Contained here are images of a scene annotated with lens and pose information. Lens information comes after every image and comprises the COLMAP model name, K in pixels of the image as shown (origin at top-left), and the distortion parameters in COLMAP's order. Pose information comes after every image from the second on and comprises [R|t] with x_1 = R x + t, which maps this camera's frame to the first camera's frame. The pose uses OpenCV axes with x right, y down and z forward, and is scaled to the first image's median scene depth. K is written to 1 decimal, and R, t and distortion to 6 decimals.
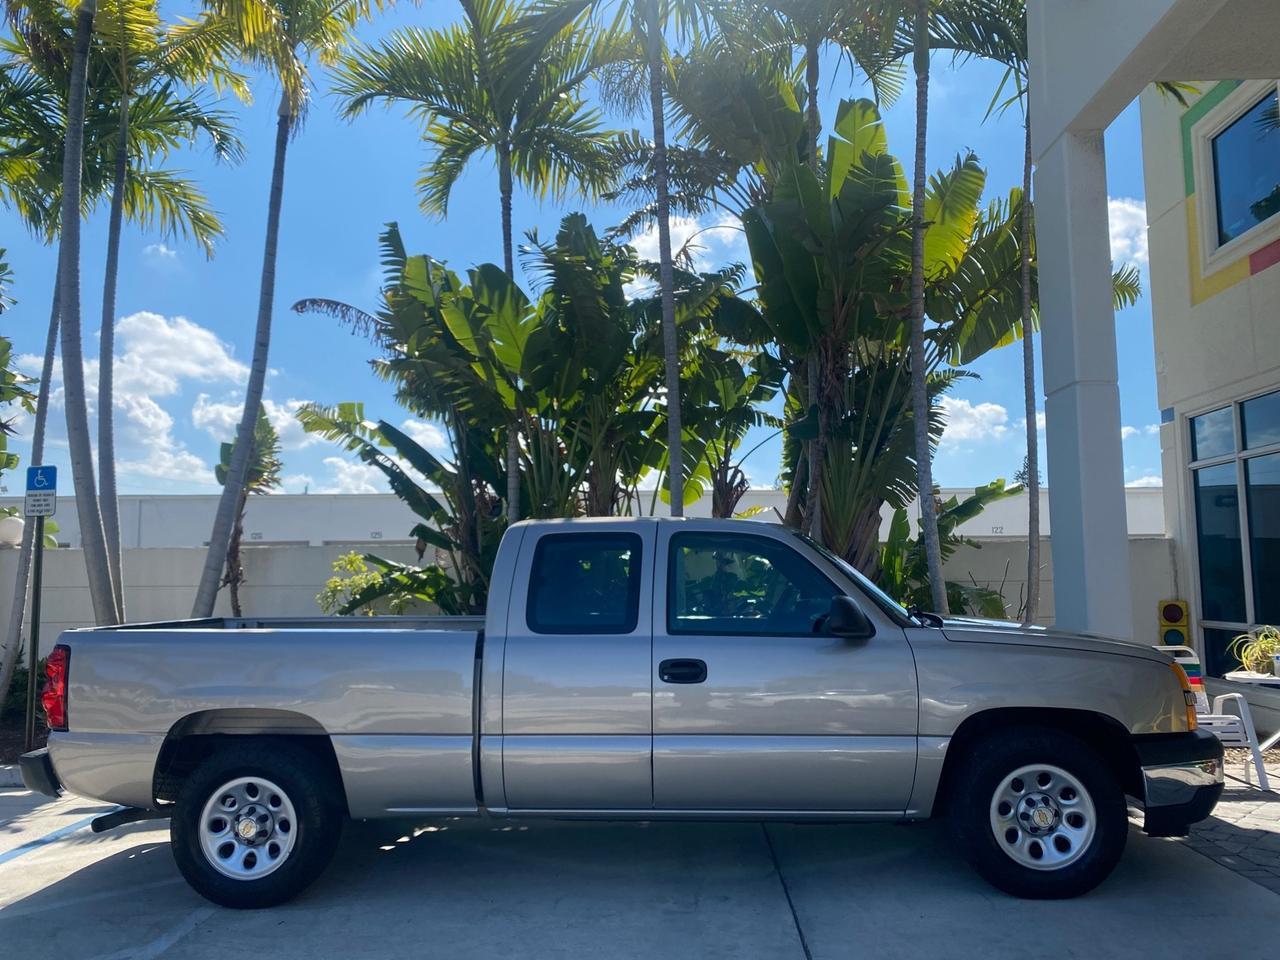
lens RADIAL K [[979.1, 0, 640.2], [0, 979.1, 478.0], [0, 0, 1]] dist [0.006825, -0.000810]
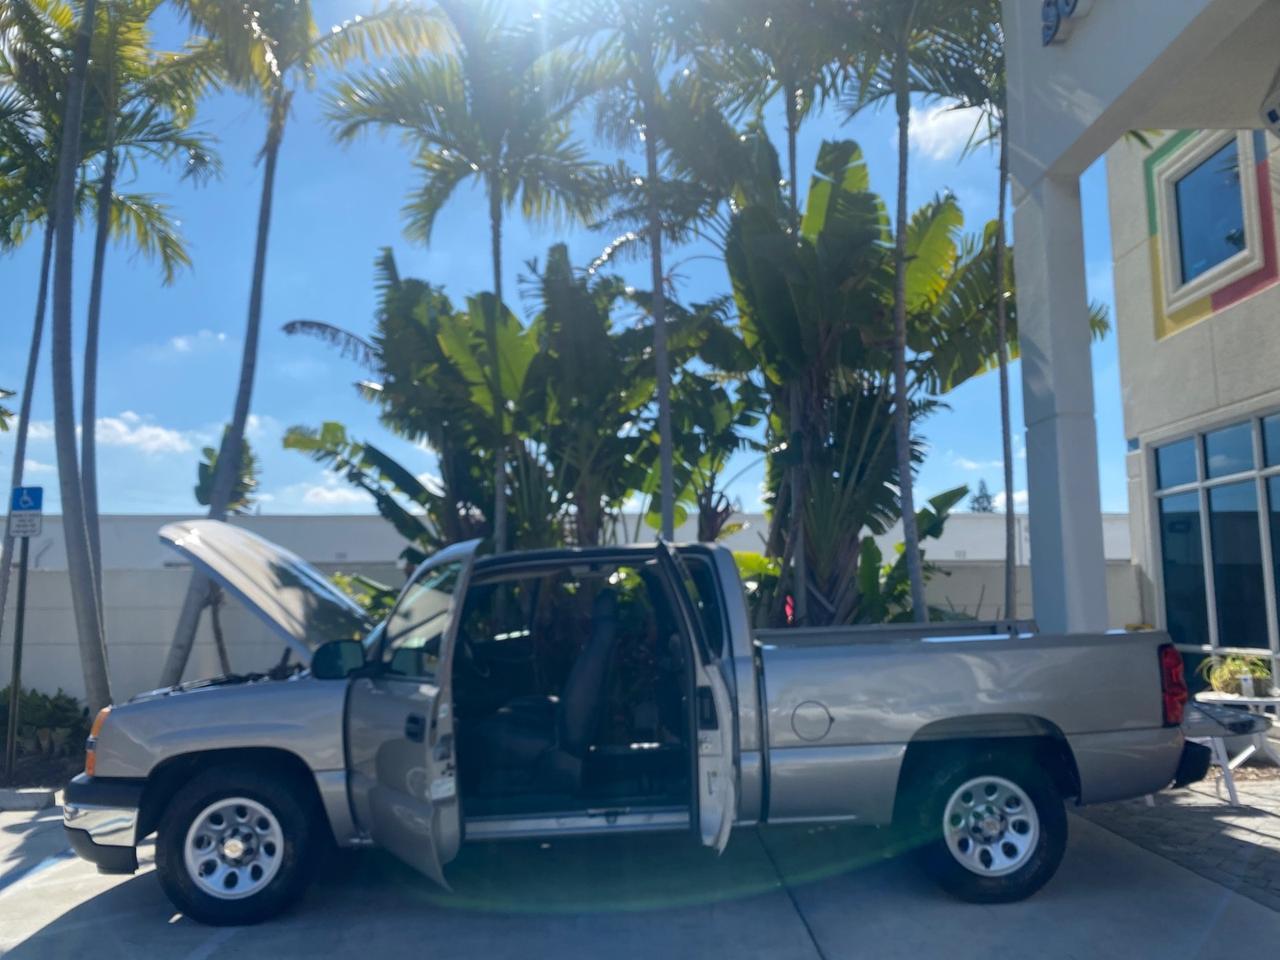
lens RADIAL K [[984.8, 0, 638.6], [0, 984.8, 475.1], [0, 0, 1]] dist [0.004644, 0.002397]
pose [[0.999095, 0.008242, 0.041739, -0.031216], [-0.007236, 0.999681, -0.024198, -0.003269], [-0.041925, 0.023874, 0.998835, -0.021661]]
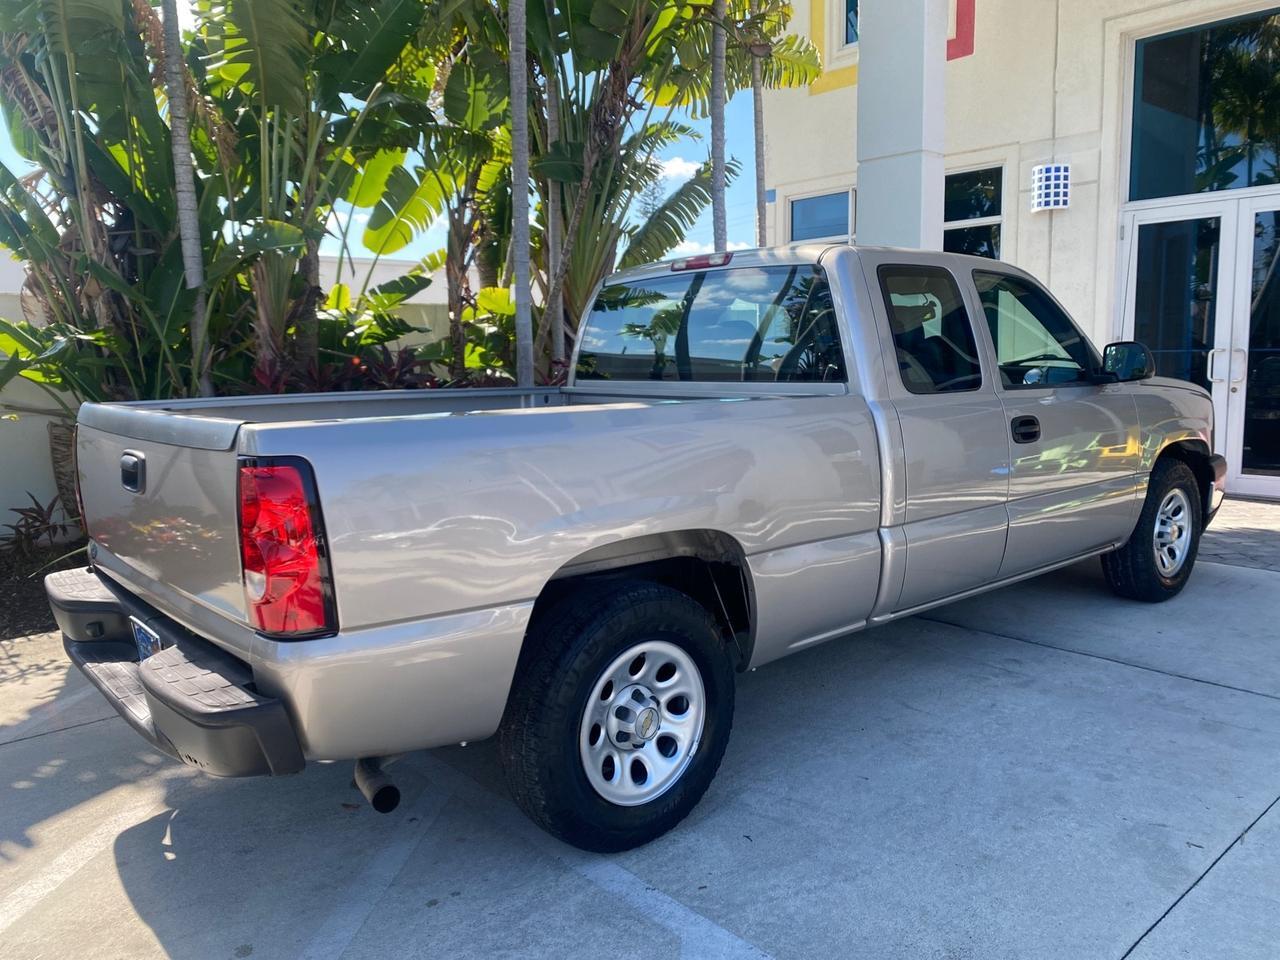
lens RADIAL K [[983.2, 0, 641.0], [0, 983.2, 471.2], [0, 0, 1]] dist [0.004254, 0.004077]
pose [[0.730078, -0.088253, 0.677641, -0.384446], [-0.057765, 0.980107, 0.189880, 0.041357], [-0.680918, -0.177771, 0.710457, 0.284334]]
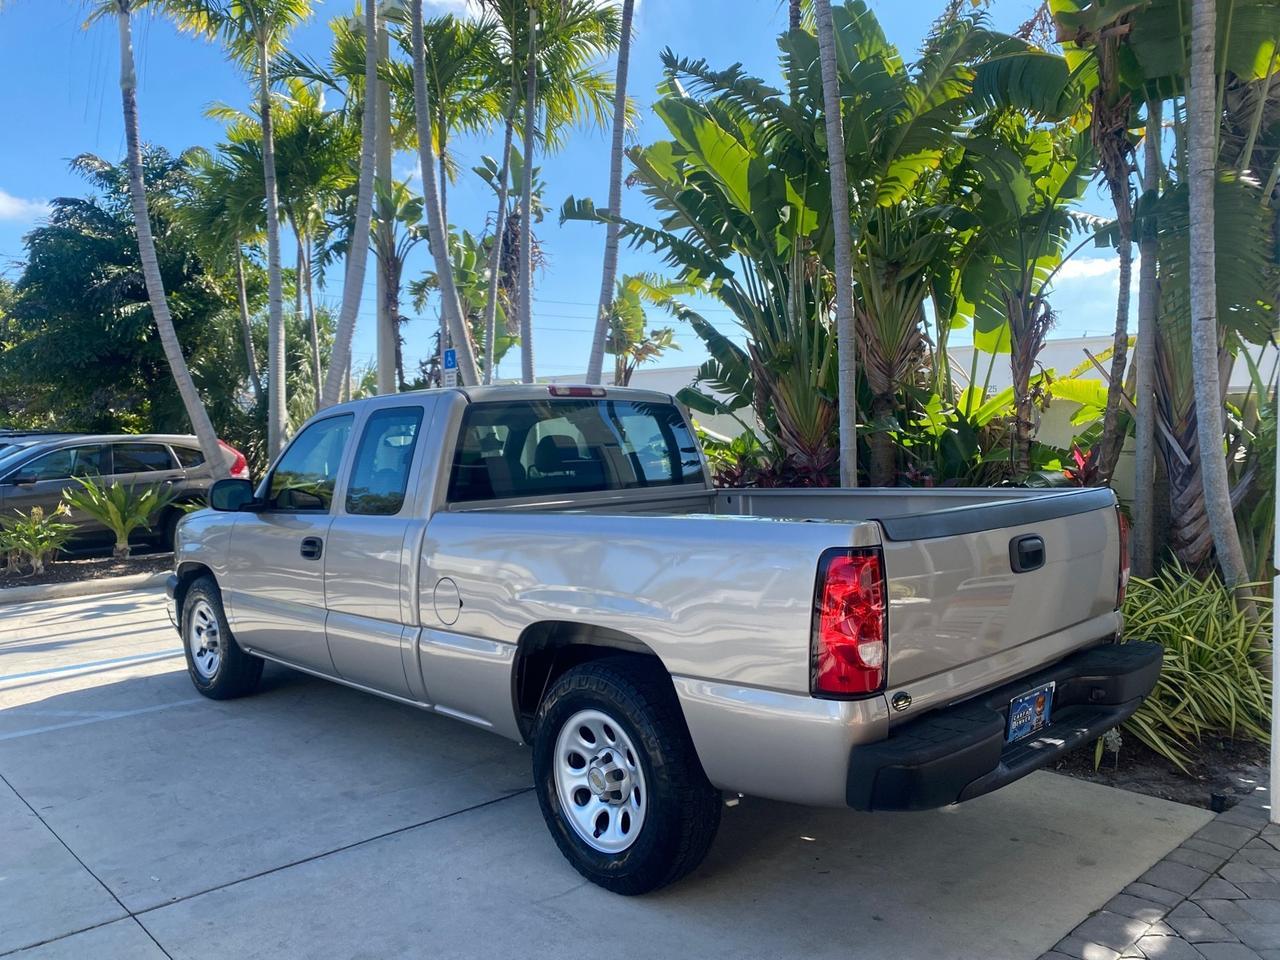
lens RADIAL K [[976.1, 0, 637.3], [0, 976.1, 477.6], [0, 0, 1]] dist [0.010633, -0.005294]
pose [[0.703263, 0.035716, -0.710032, 0.419909], [0.071114, 0.990194, 0.120244, 0.015007], [0.707364, -0.135056, 0.693827, 0.260059]]
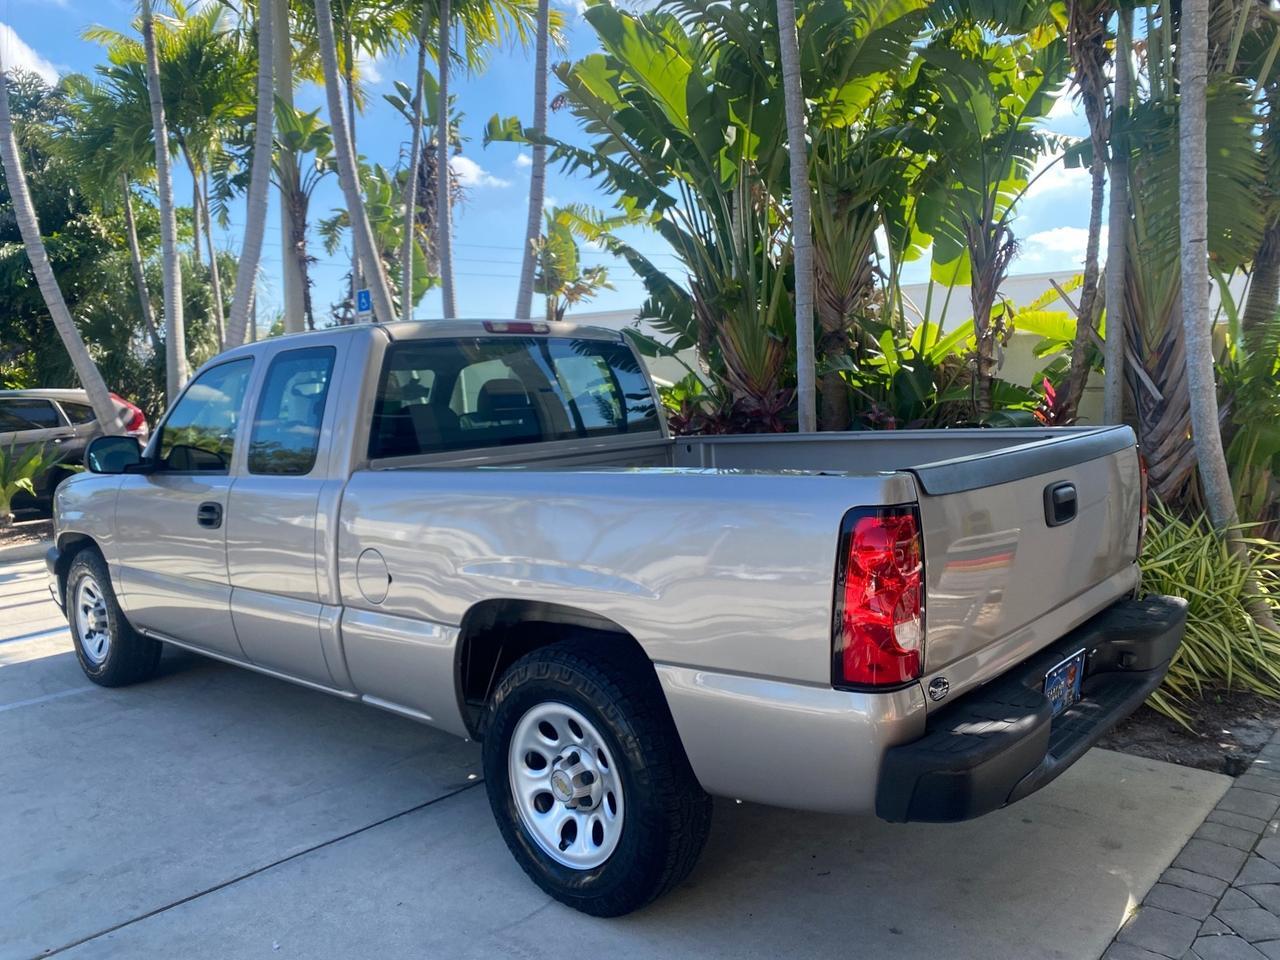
lens RADIAL K [[980.2, 0, 638.9], [0, 980.2, 476.8], [0, 0, 1]] dist [0.005304, -0.001083]
pose [[0.757551, 0.055151, -0.650442, 0.371322], [0.081444, 0.980653, 0.178005, 0.021164], [0.647676, -0.187823, 0.738403, 0.291127]]
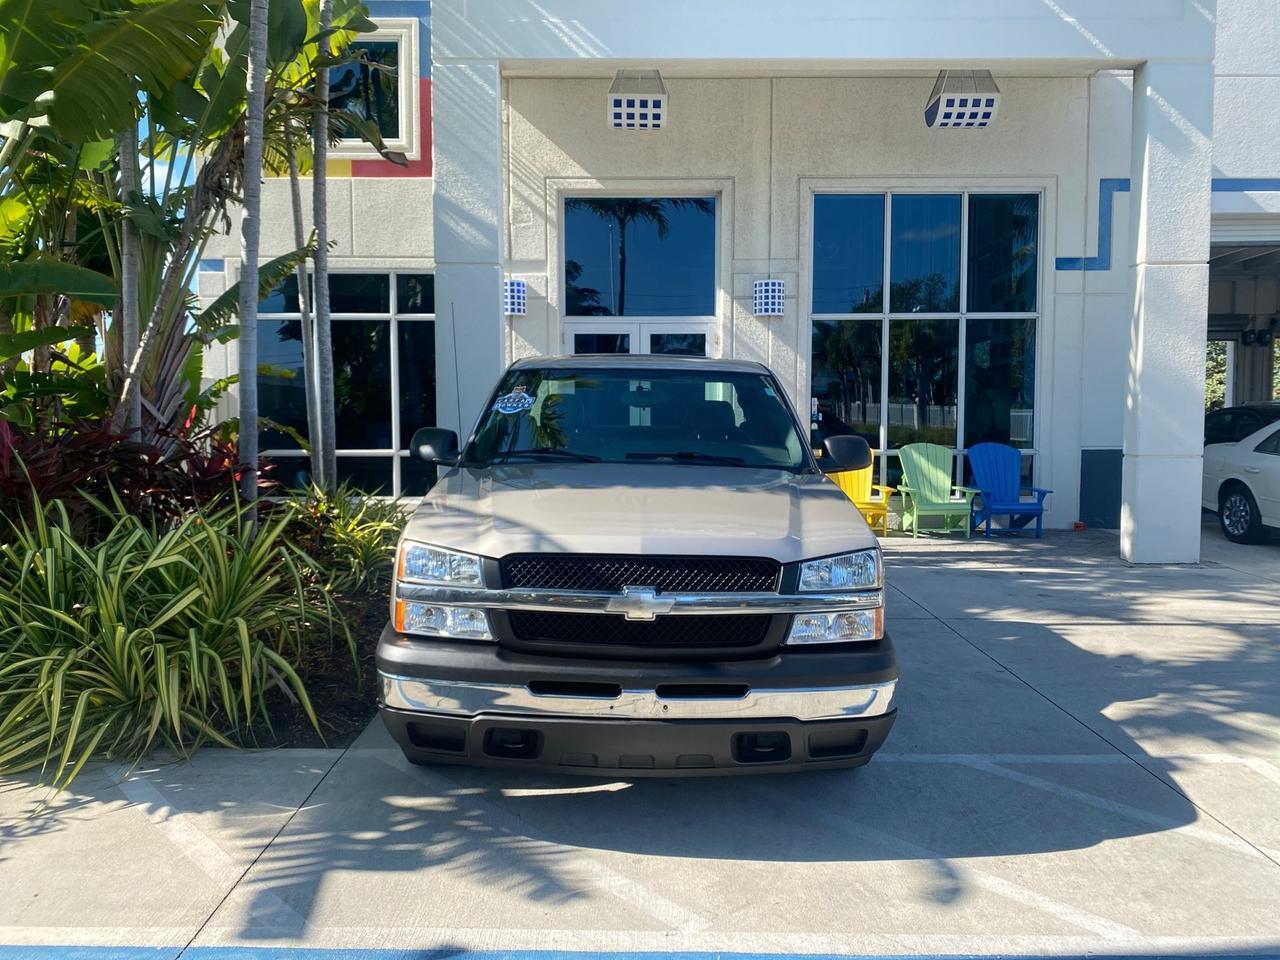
lens RADIAL K [[979.1, 0, 640.2], [0, 979.1, 478.0], [0, 0, 1]] dist [0.006825, -0.000810]
pose [[-0.027573, -0.053370, 0.998194, -0.637082], [-0.100623, 0.993650, 0.050347, 0.073465], [-0.994542, -0.099053, -0.032769, 0.600069]]
